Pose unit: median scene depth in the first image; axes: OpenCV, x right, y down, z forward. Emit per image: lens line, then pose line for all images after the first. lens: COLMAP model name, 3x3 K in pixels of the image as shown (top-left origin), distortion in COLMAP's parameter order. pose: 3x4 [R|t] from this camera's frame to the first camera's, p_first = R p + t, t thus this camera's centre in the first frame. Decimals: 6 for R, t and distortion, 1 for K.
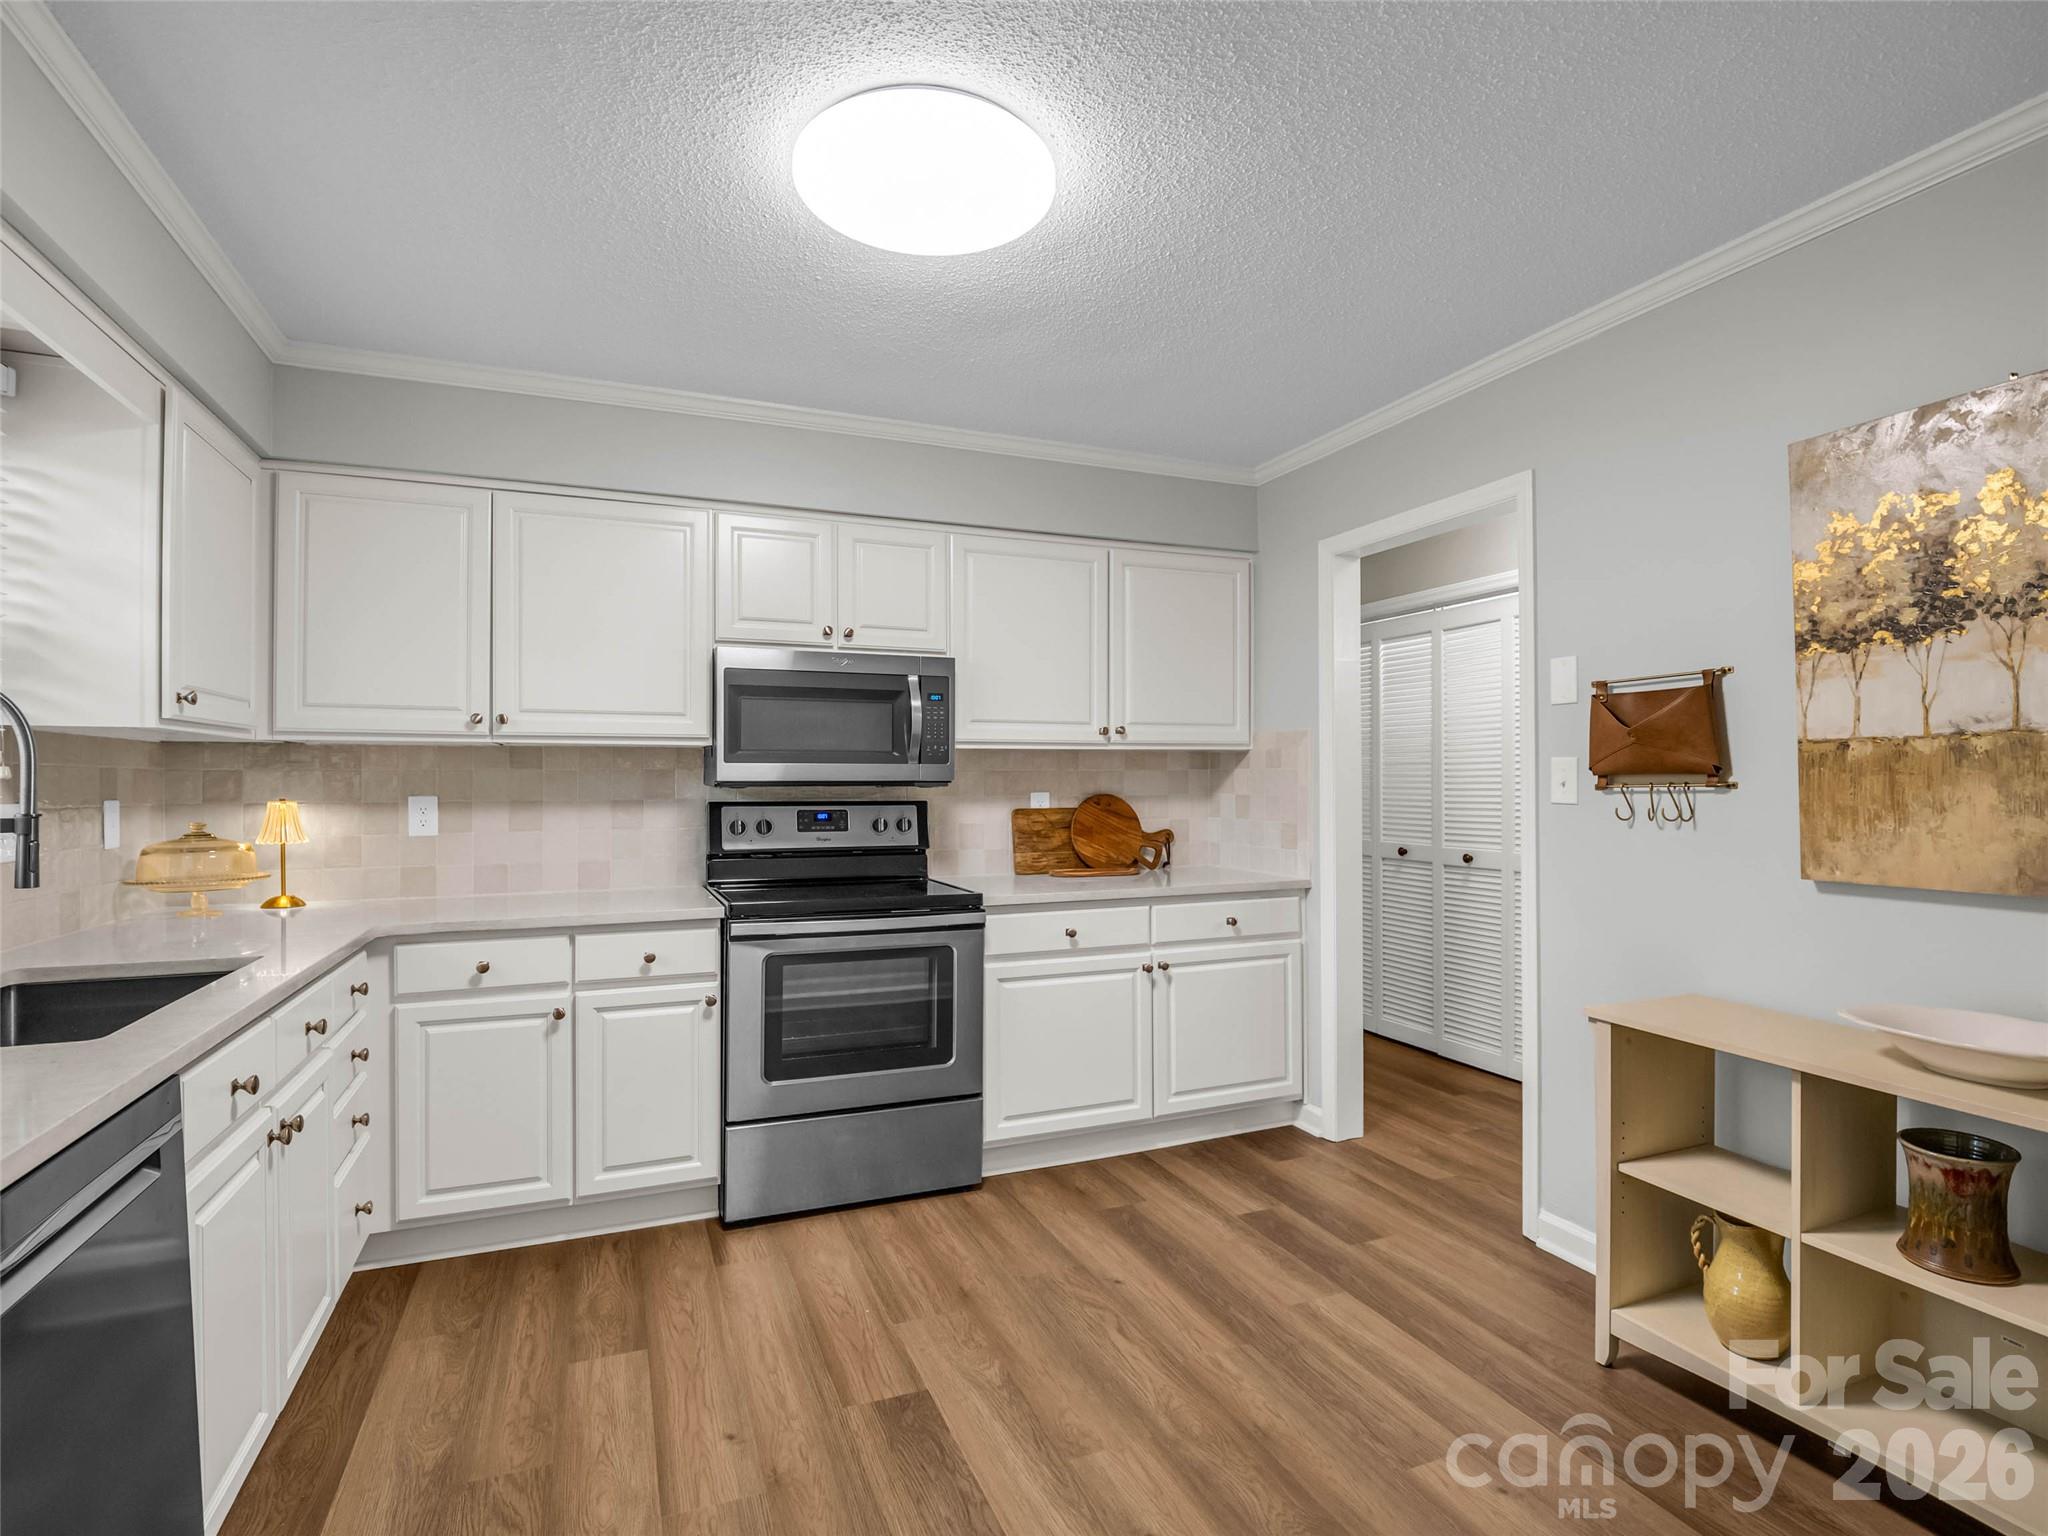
lens RADIAL K [[998.8, 0, 1015.7], [0, 998.8, 769.4], [0, 0, 1]] dist [-0.011487, -0.000861]
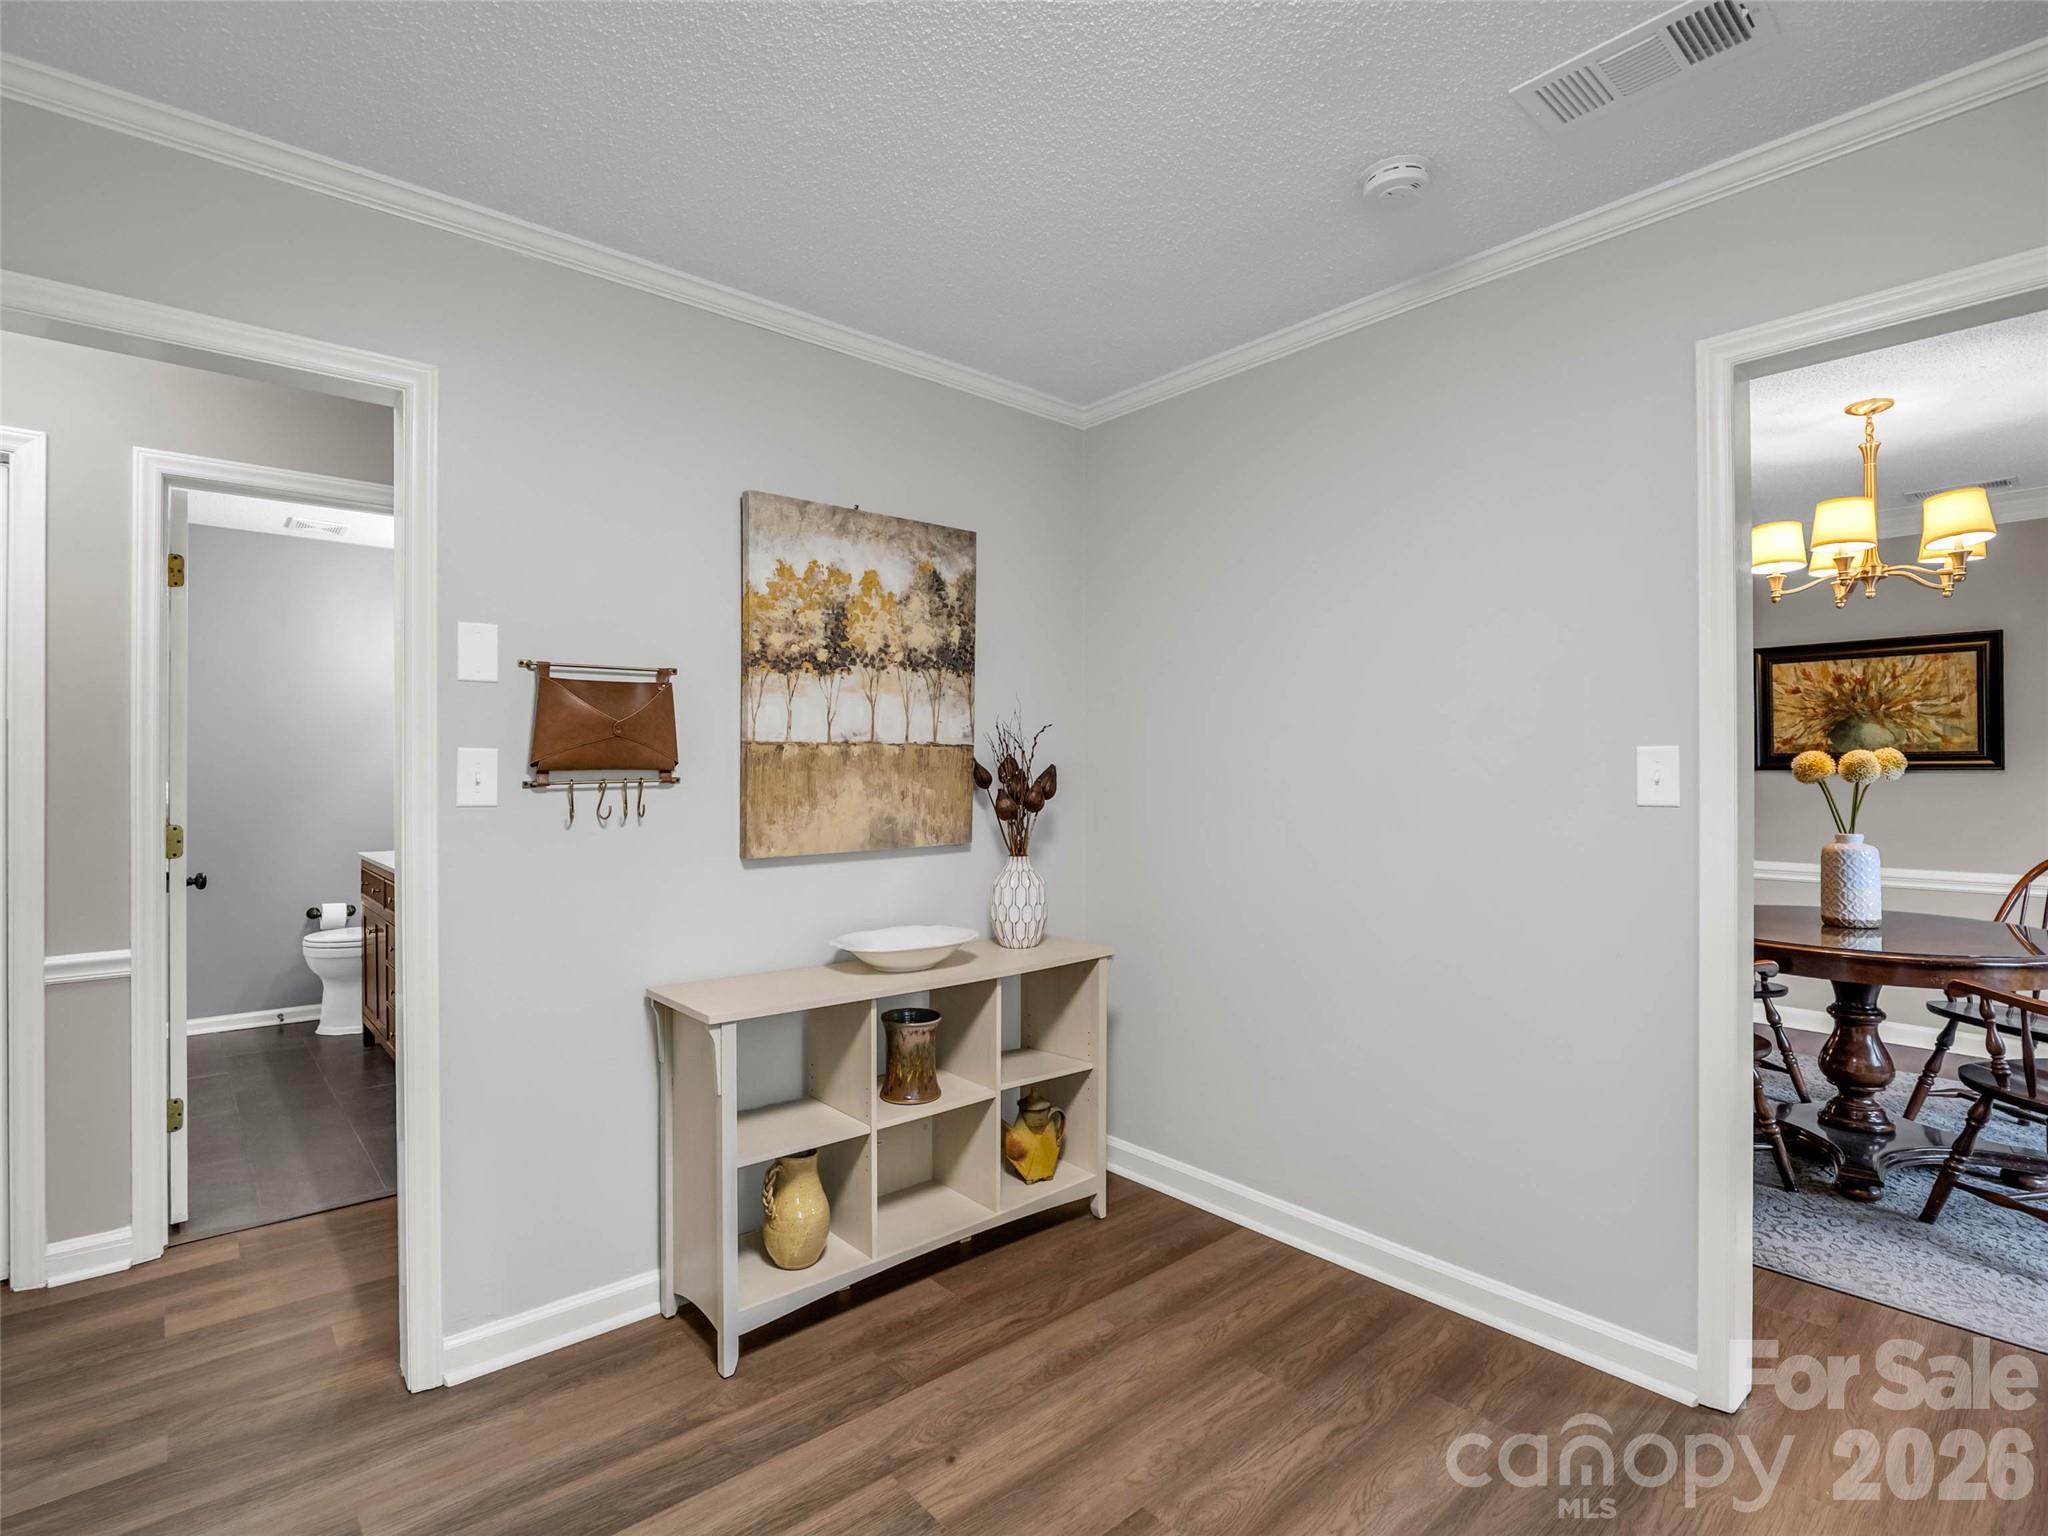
lens RADIAL K [[998.8, 0, 1015.7], [0, 998.8, 769.4], [0, 0, 1]] dist [-0.011487, -0.000861]
pose [[-0.320943, 0.008658, 0.947059, -0.460125], [-0.004370, 0.999934, -0.010622, 0.015696], [-0.947088, -0.007547, -0.320884, 1.128278]]
